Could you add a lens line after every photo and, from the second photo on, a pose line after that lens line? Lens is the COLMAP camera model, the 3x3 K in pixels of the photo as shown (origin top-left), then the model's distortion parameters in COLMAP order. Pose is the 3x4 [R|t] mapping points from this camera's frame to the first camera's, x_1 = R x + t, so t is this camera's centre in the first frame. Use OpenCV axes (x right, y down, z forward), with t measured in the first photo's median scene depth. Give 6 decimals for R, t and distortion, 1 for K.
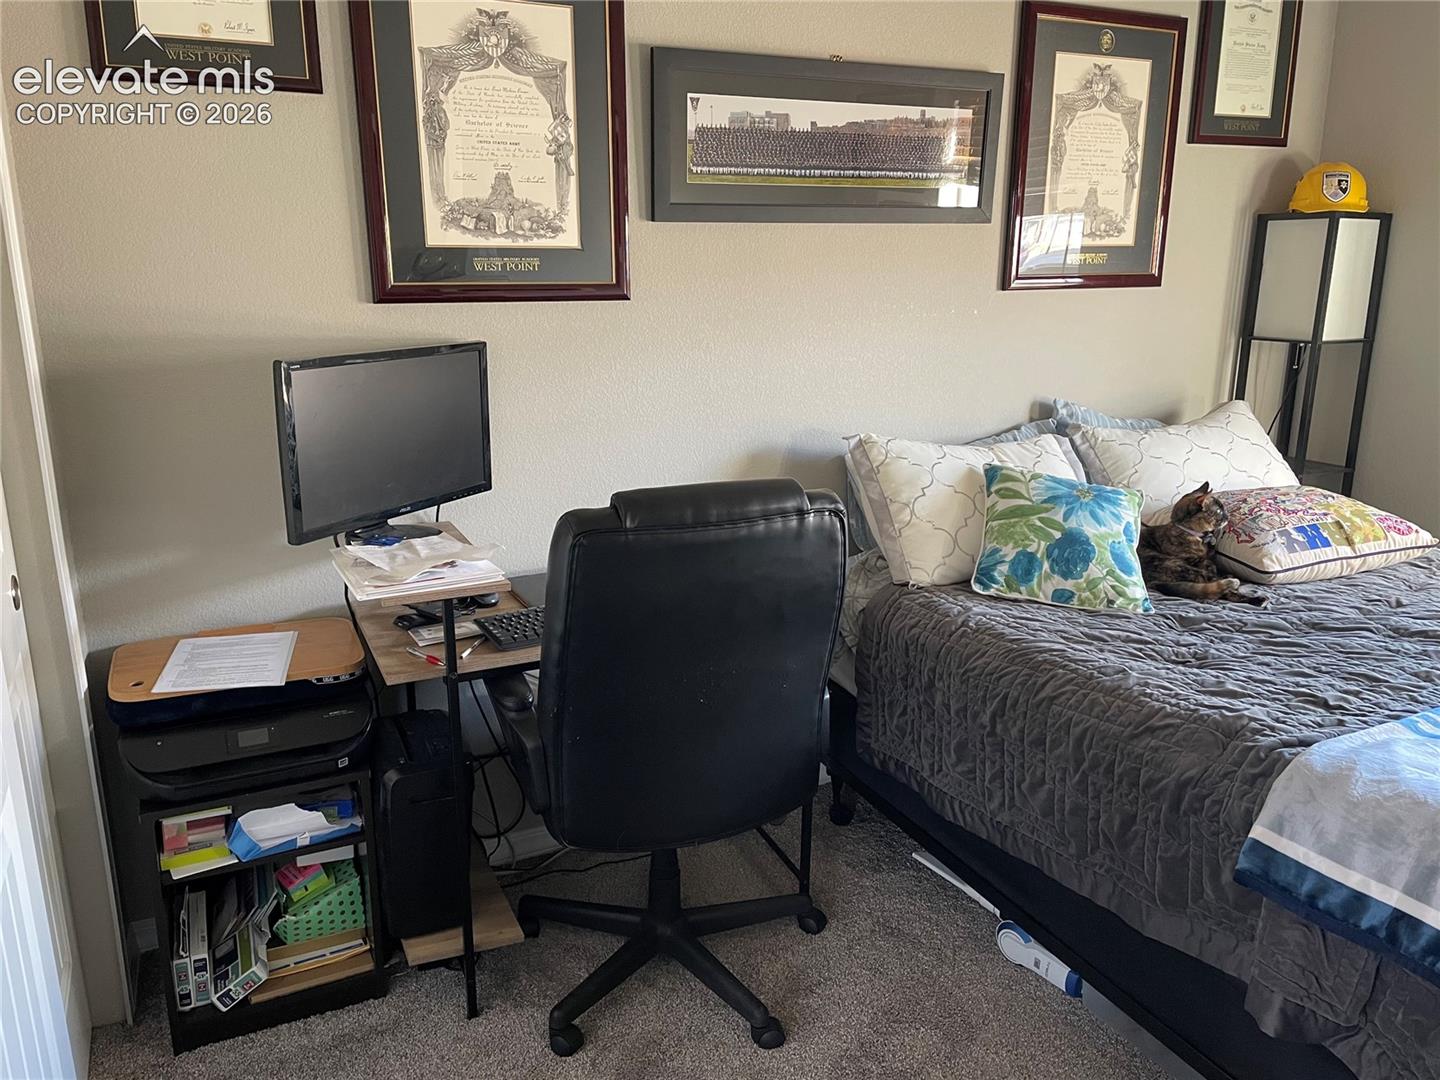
lens RADIAL K [[1084.3, 0, 748.7], [0, 1084.3, 525.2], [0, 0, 1]] dist [0.087546, -0.104141]
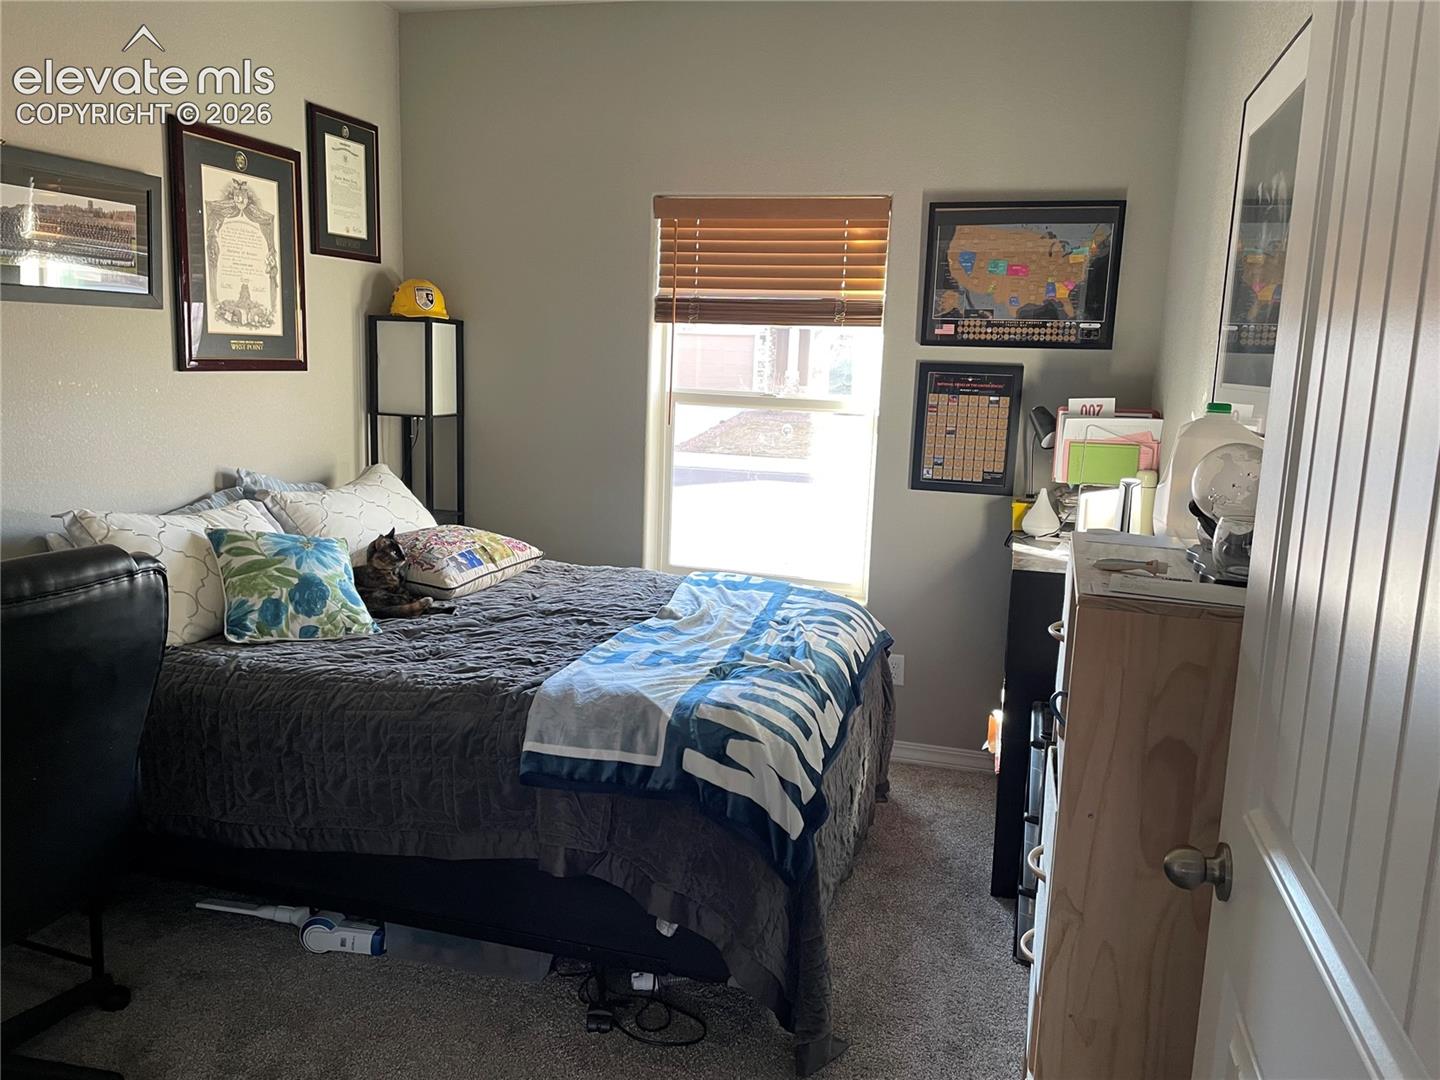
lens RADIAL K [[1084.3, 0, 733.9], [0, 1084.3, 541.7], [0, 0, 1]] dist [0.087546, -0.104141]
pose [[0.655627, -0.106298, 0.747566, -0.248837], [0.151733, 0.988393, 0.007470, 0.026697], [-0.739683, 0.108533, 0.664146, -0.111008]]
